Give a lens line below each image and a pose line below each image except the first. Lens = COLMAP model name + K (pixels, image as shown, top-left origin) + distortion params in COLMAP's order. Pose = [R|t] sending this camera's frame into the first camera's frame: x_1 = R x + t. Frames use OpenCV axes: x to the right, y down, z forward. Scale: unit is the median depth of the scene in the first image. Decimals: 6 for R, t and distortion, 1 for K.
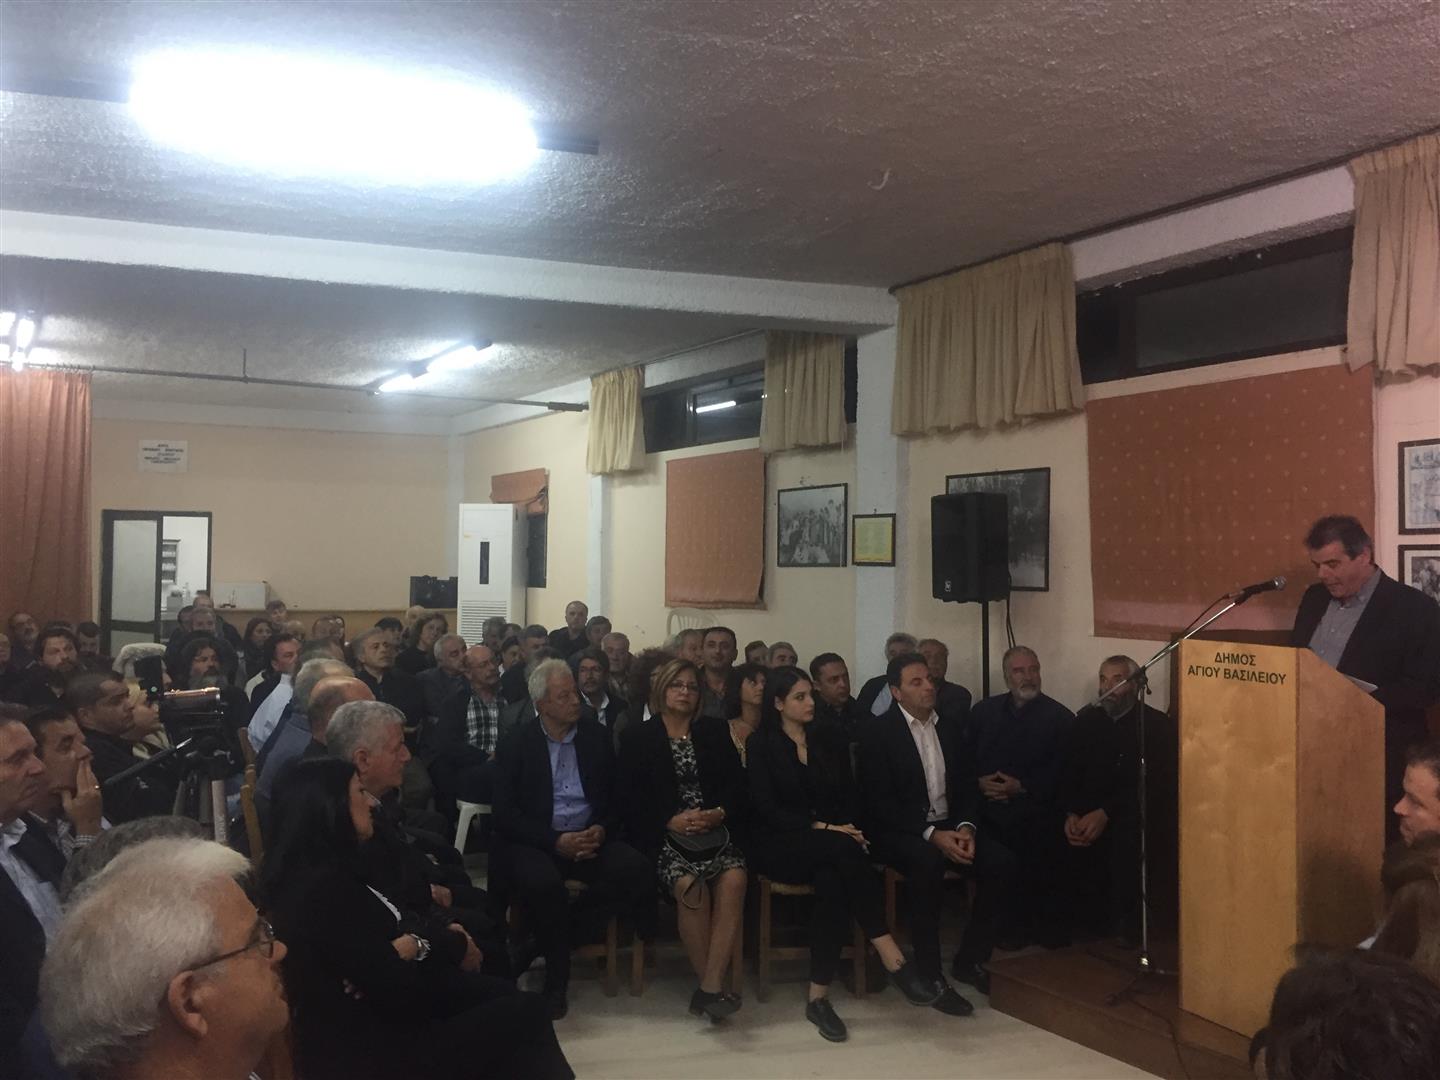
lens RADIAL K [[1200.9, 0, 724.9], [0, 1200.9, 525.0], [0, 0, 1]] dist [0.071369, -0.098647]
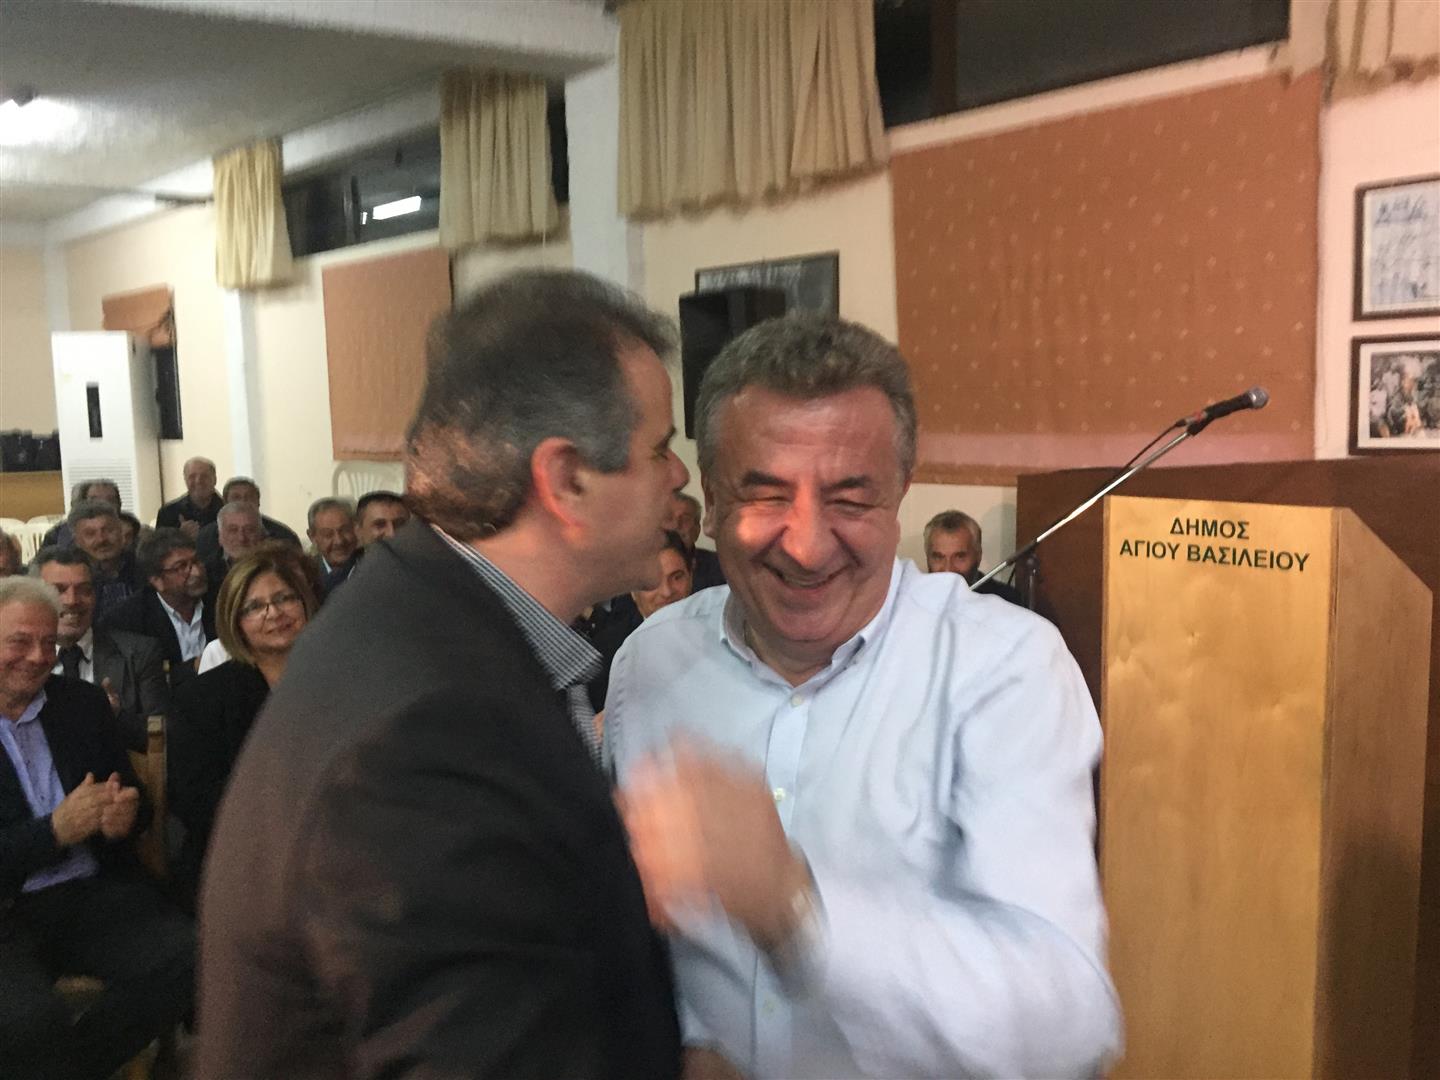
lens RADIAL K [[1200.9, 0, 845.3], [0, 1200.9, 482.6], [0, 0, 1]] dist [0.071369, -0.098647]
pose [[0.950816, -0.053900, 0.305030, 0.048701], [0.022317, 0.994105, 0.106095, 0.014340], [-0.308951, -0.094070, 0.946414, 0.325394]]
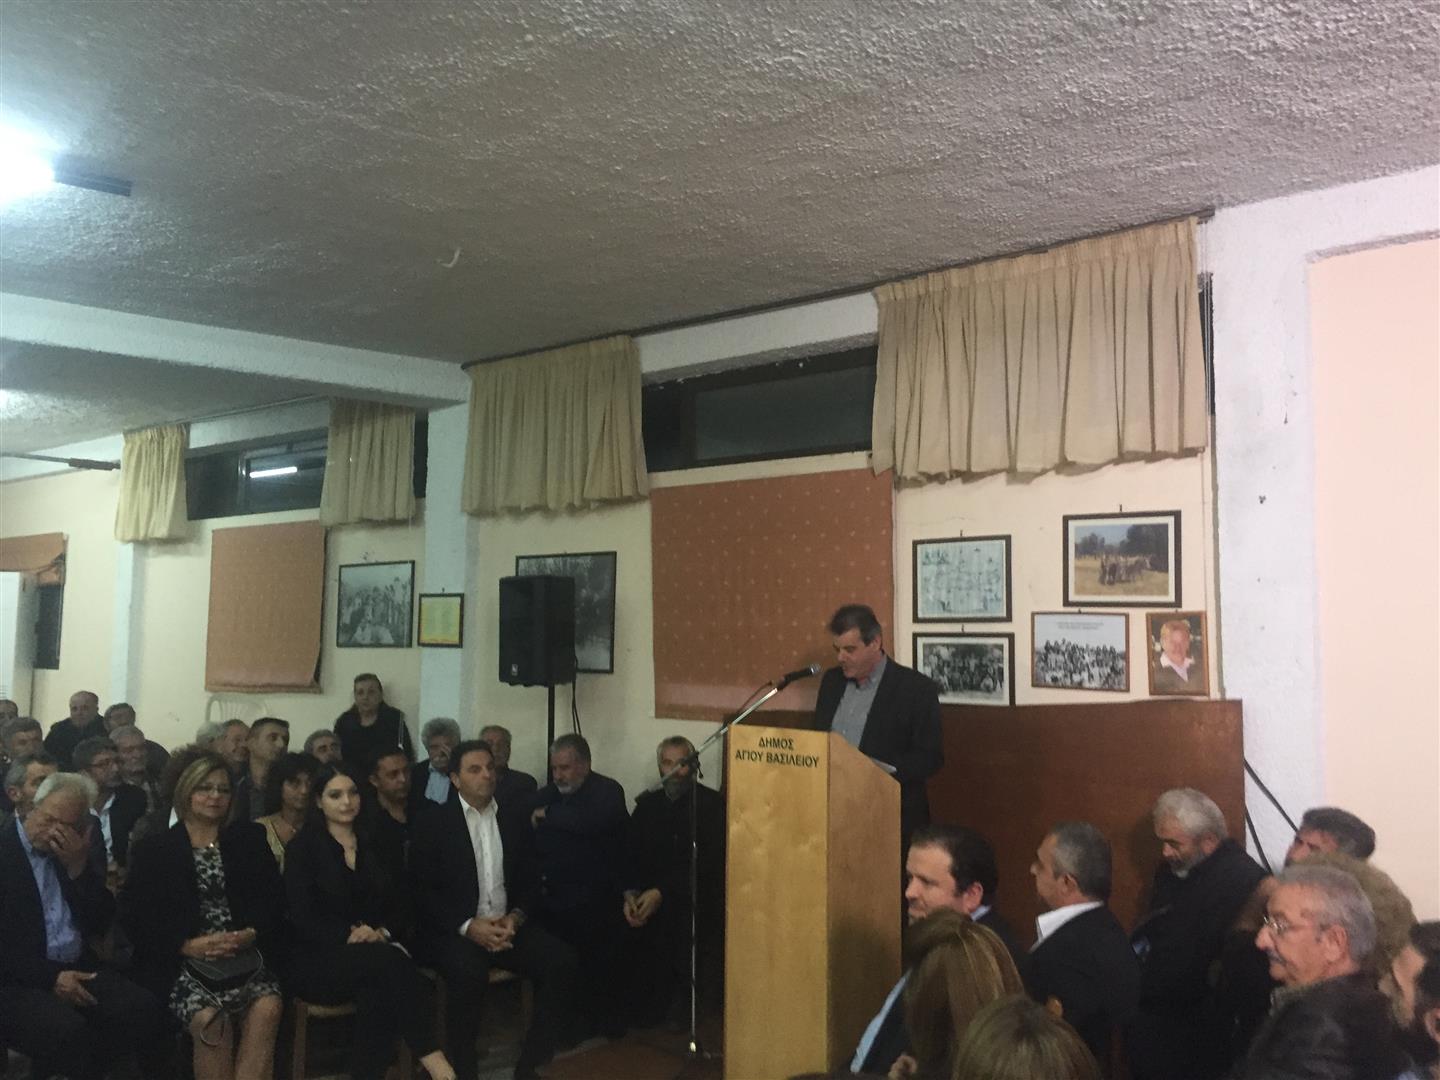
lens RADIAL K [[1200.9, 0, 721.4], [0, 1200.9, 522.7], [0, 0, 1]] dist [0.071369, -0.098647]
pose [[0.941286, 0.029673, 0.336304, 0.010520], [-0.009381, 0.998044, -0.061801, -0.010764], [-0.337481, 0.055017, 0.939723, 0.011523]]
